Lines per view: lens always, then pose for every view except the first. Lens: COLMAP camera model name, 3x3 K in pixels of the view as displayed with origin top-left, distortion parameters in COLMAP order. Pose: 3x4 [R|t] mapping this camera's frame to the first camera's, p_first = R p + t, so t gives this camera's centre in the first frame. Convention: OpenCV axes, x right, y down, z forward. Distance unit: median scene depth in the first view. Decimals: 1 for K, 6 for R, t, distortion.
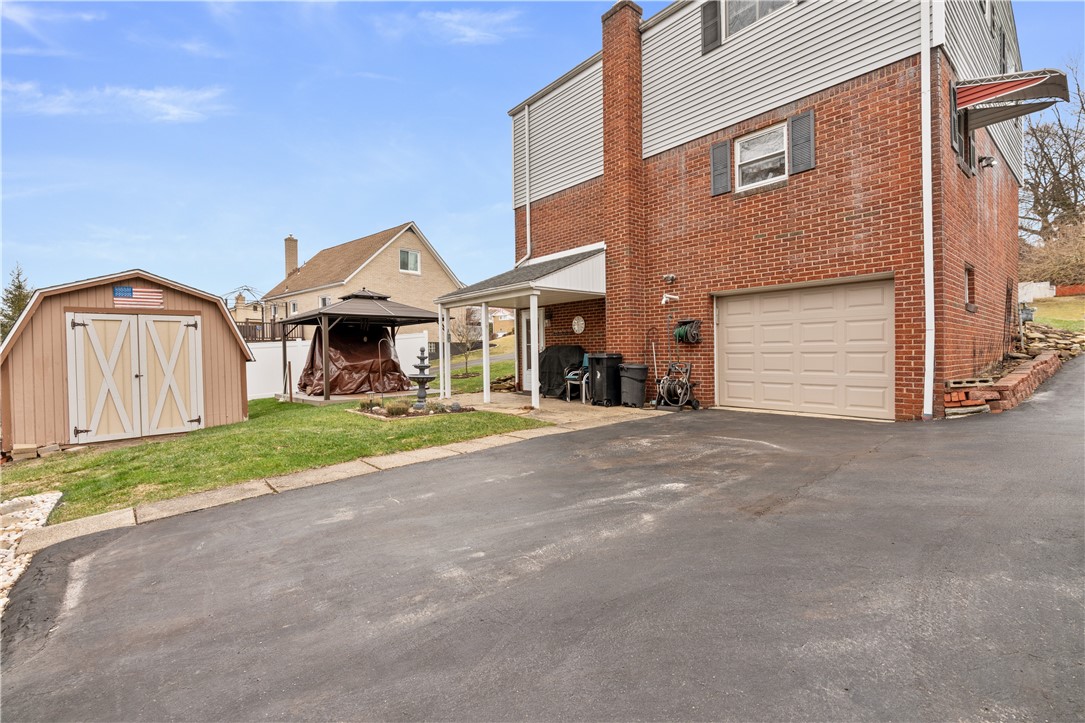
lens RADIAL K [[492.9, 0, 543.2], [0, 492.9, 357.3], [0, 0, 1]] dist [0.001355, 0.000162]
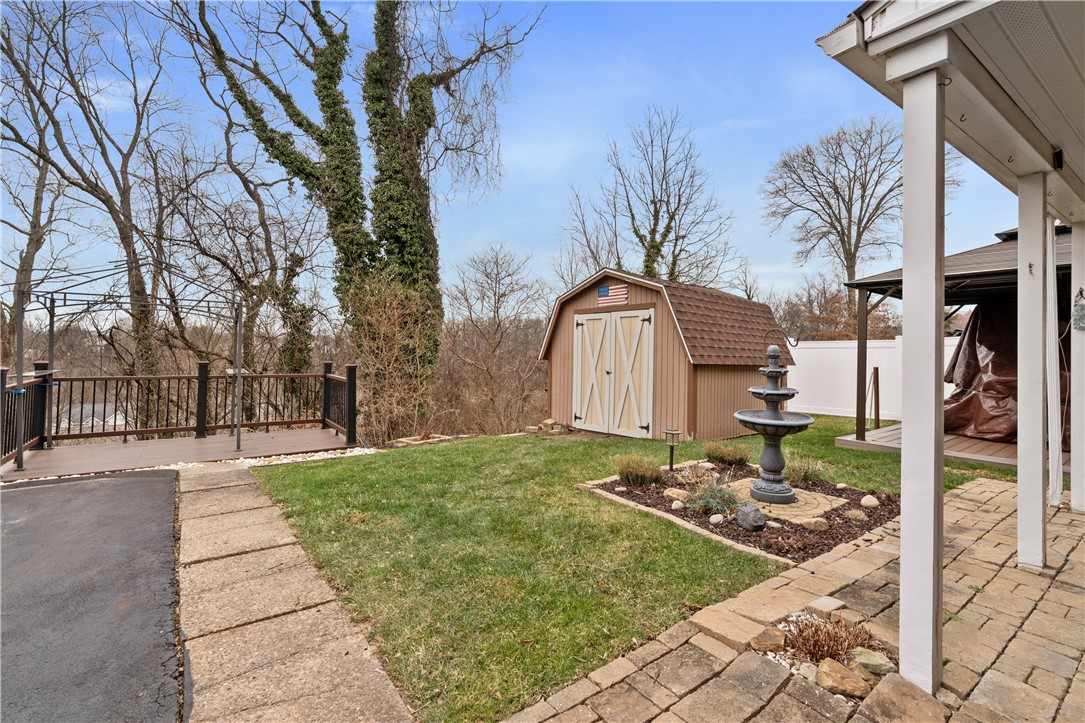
lens RADIAL K [[492.9, 0, 543.8], [0, 492.9, 357.6], [0, 0, 1]] dist [0.001355, 0.000162]
pose [[-0.092385, 0.034102, -0.995139, 0.185533], [-0.016627, 0.999221, 0.035786, -0.025757], [0.995585, 0.019852, -0.091746, 0.907333]]
